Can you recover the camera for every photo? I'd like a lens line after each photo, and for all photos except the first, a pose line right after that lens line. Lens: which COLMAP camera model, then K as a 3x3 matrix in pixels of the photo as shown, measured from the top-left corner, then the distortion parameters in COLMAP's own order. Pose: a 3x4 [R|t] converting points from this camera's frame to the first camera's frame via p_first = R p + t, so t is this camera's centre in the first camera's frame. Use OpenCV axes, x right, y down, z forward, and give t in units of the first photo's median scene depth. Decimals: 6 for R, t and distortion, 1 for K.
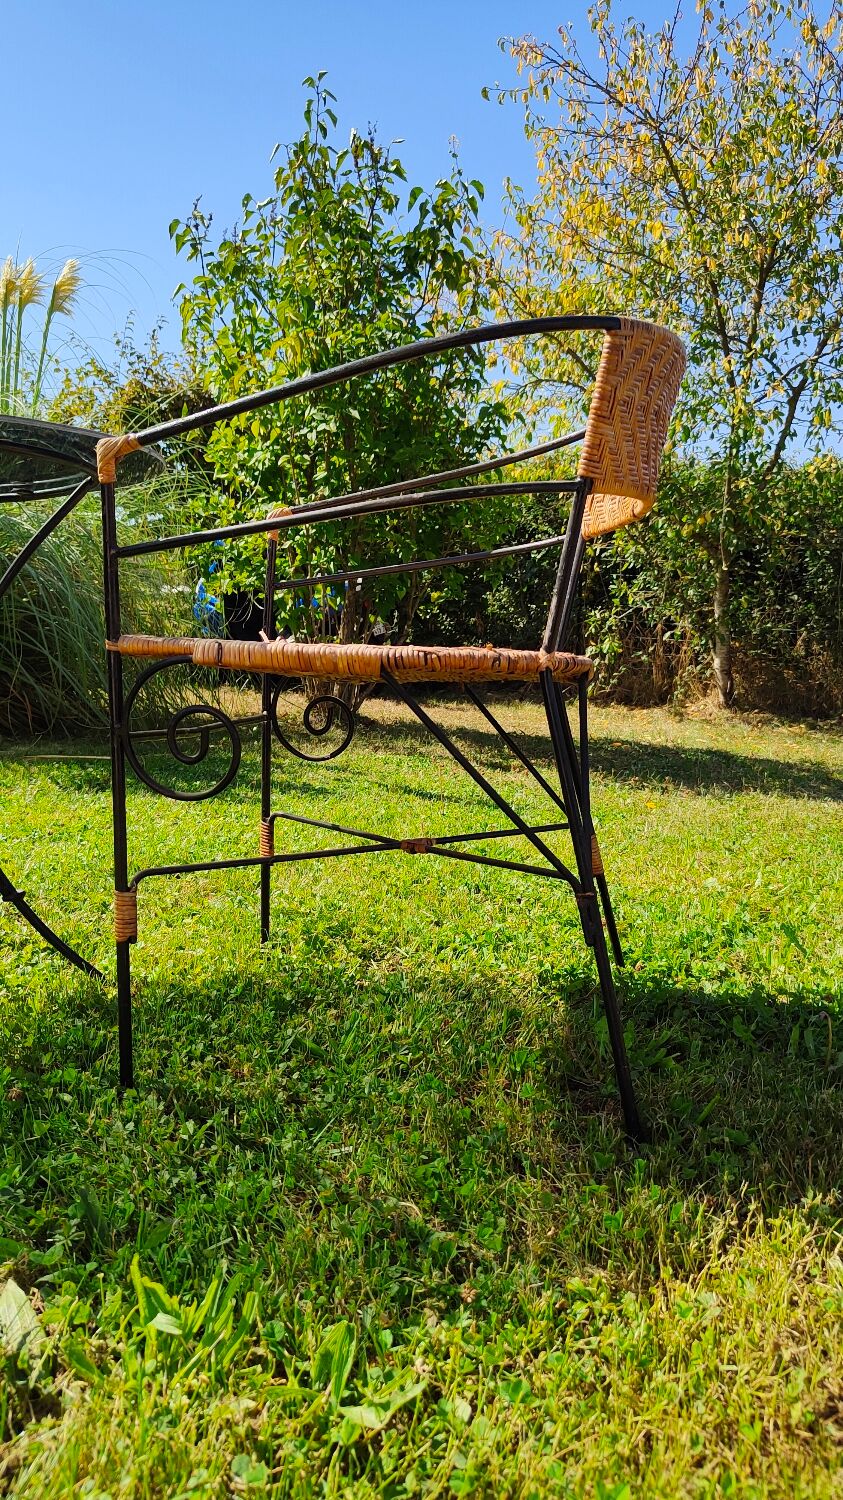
lens RADIAL K [[1027.9, 0, 405.3], [0, 1027.9, 749.6], [0, 0, 1]] dist [0.001961, 0.003300]
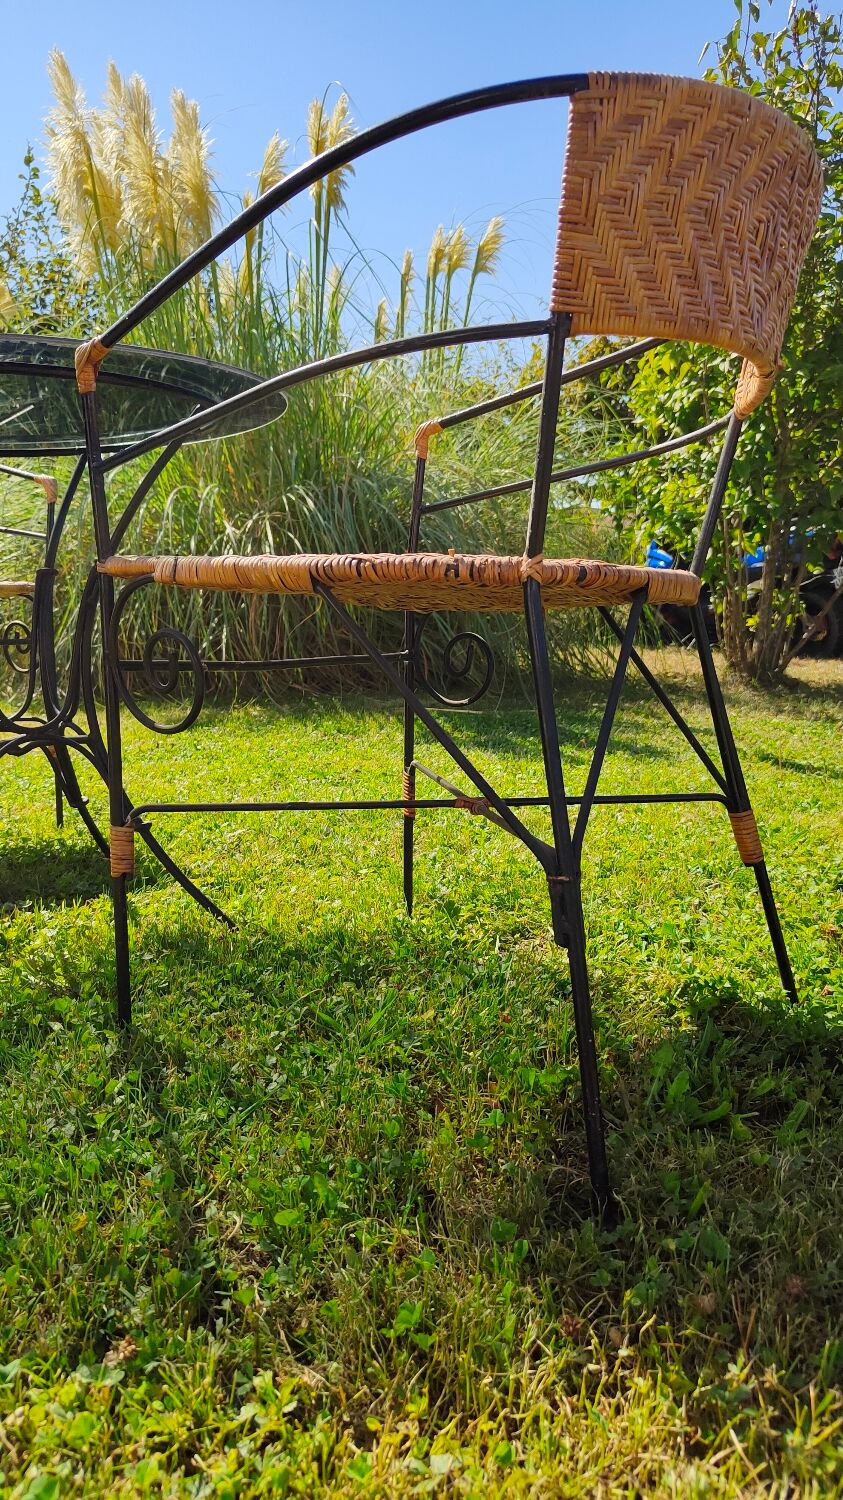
lens RADIAL K [[1027.9, 0, 405.3], [0, 1027.9, 749.6], [0, 0, 1]] dist [0.001961, 0.003300]
pose [[0.888194, 0.048080, -0.456946, 0.087271], [-0.032427, 0.998590, 0.042041, 0.003999], [0.458323, -0.022523, 0.888500, 0.059039]]
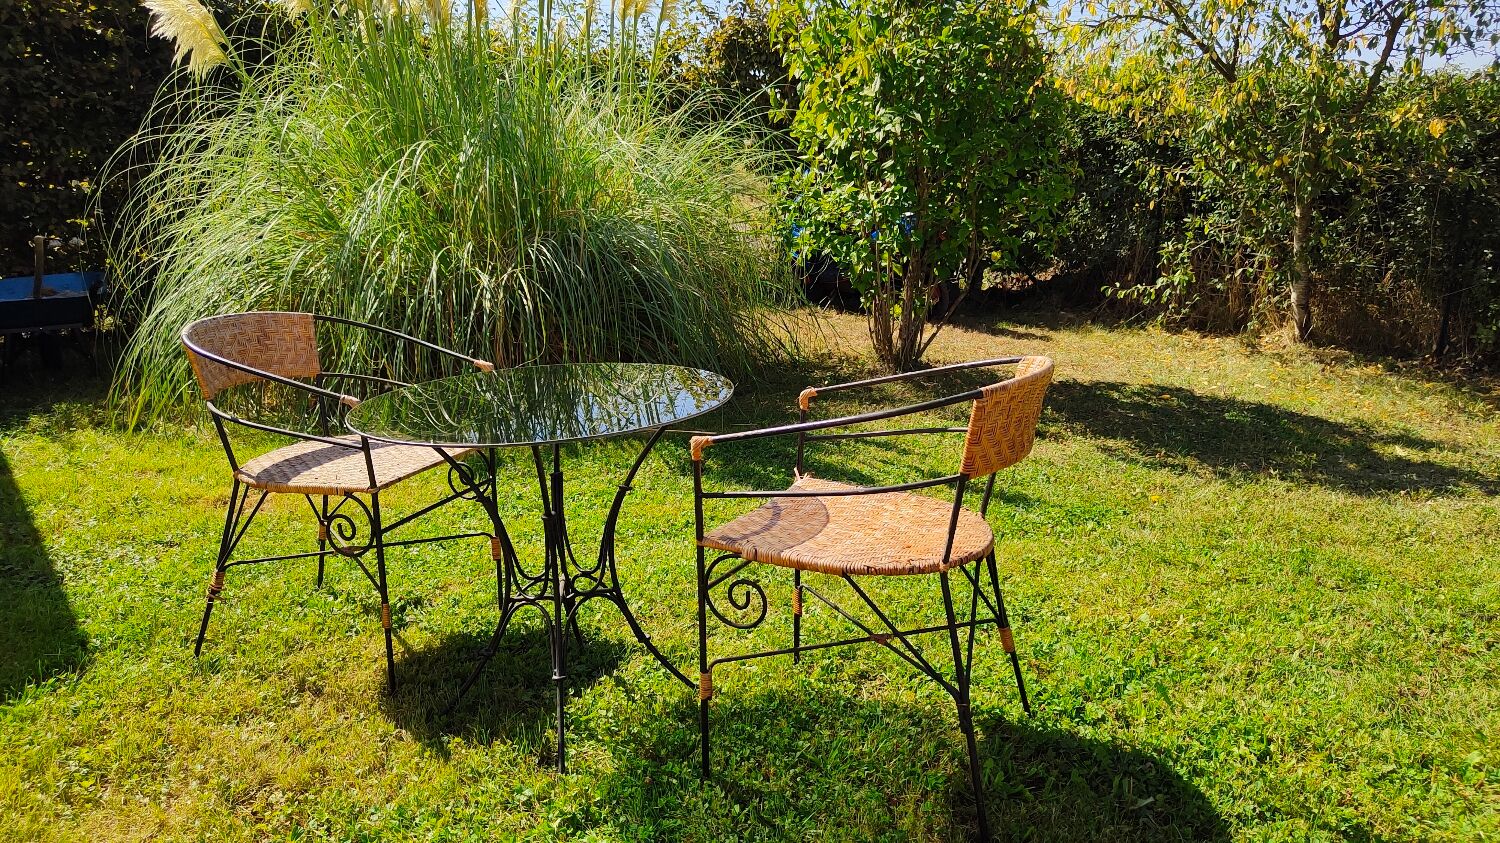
lens RADIAL K [[1010.0, 0, 757.2], [0, 1010.0, 424.7], [0, 0, 1]] dist [0.001091, -0.001485]
pose [[0.972469, 0.035930, -0.230247, 0.044681], [-0.010737, 0.993901, 0.109750, -0.105518], [0.232786, -0.104256, 0.966924, -0.138726]]
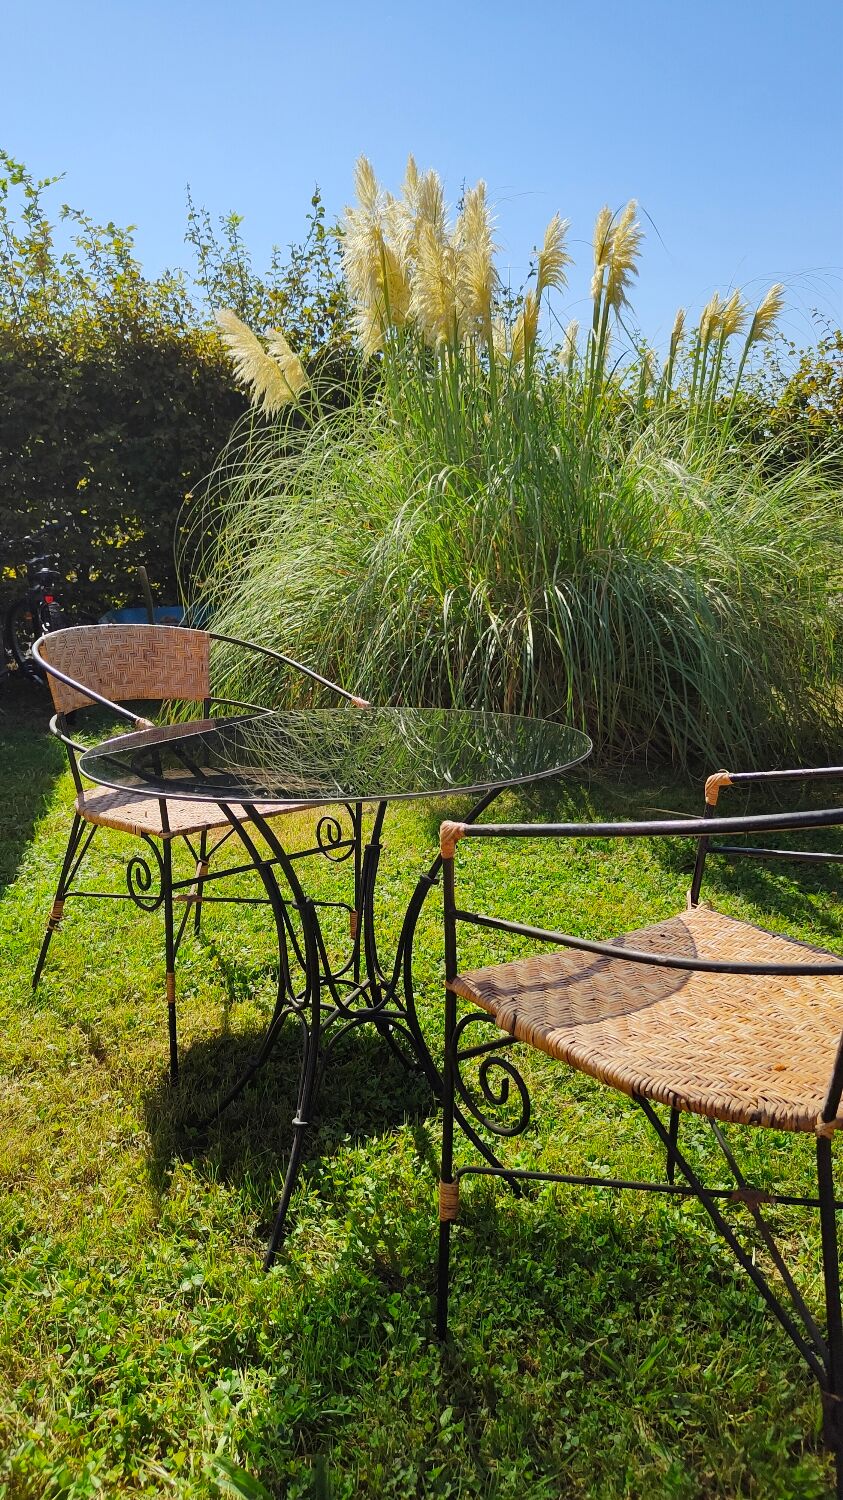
lens RADIAL K [[1010.0, 0, 421.8], [0, 1010.0, 748.1], [0, 0, 1]] dist [0.001091, -0.001485]
pose [[0.771692, 0.118684, -0.624824, 0.079925], [-0.079745, 0.992737, 0.090078, -0.099135], [0.630977, -0.019686, 0.775552, 0.020600]]
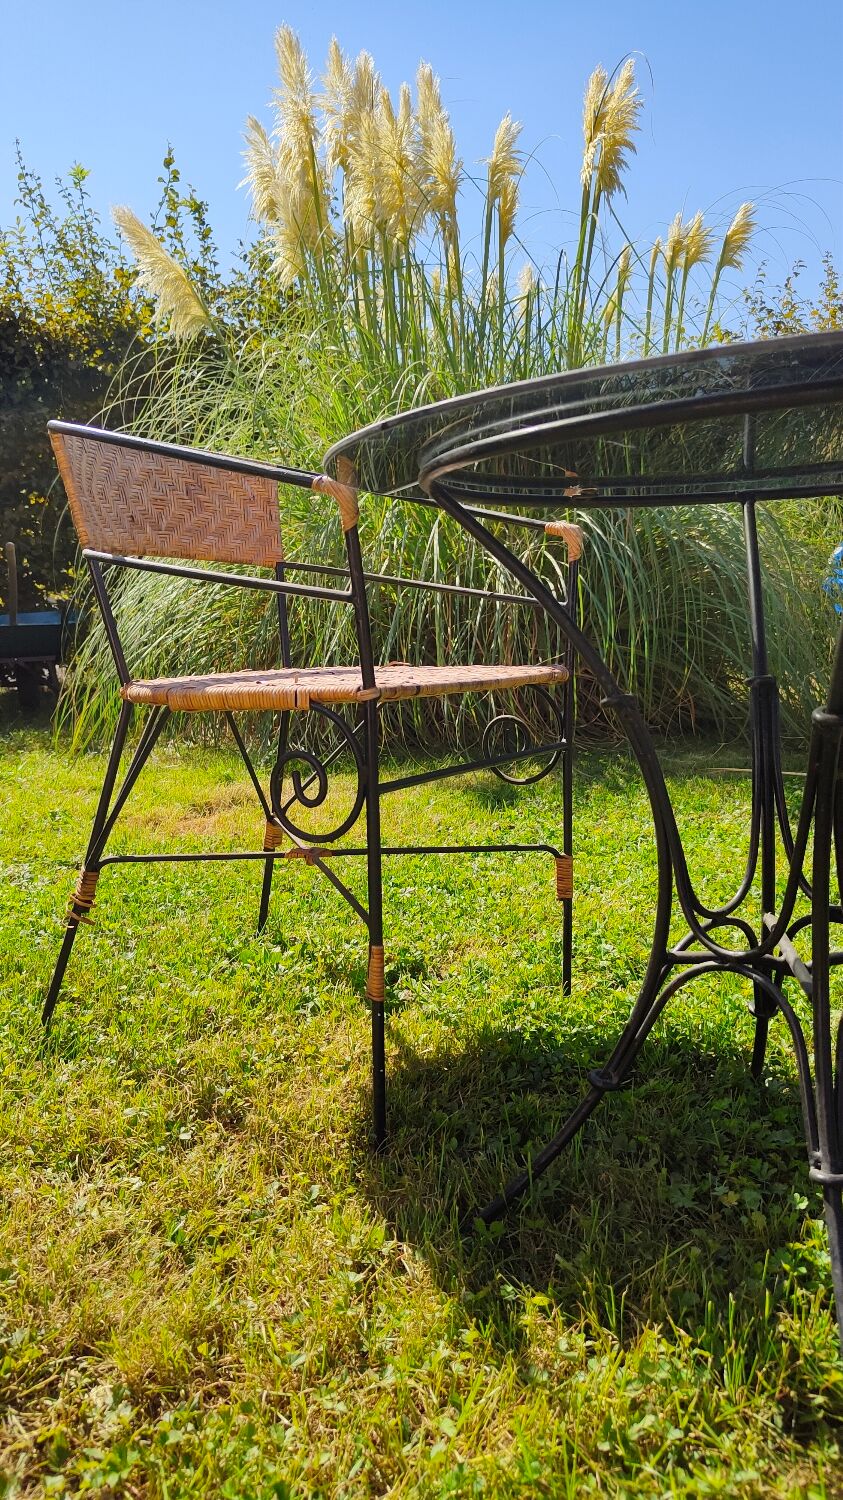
lens RADIAL K [[1042.3, 0, 427.9], [0, 1042.3, 752.3], [0, 0, 1]] dist [0.006669, -0.009380]
pose [[0.869841, 0.043189, -0.491438, -0.104843], [-0.030457, 0.998962, 0.033883, -0.022200], [0.492391, -0.014505, 0.870253, 0.069291]]
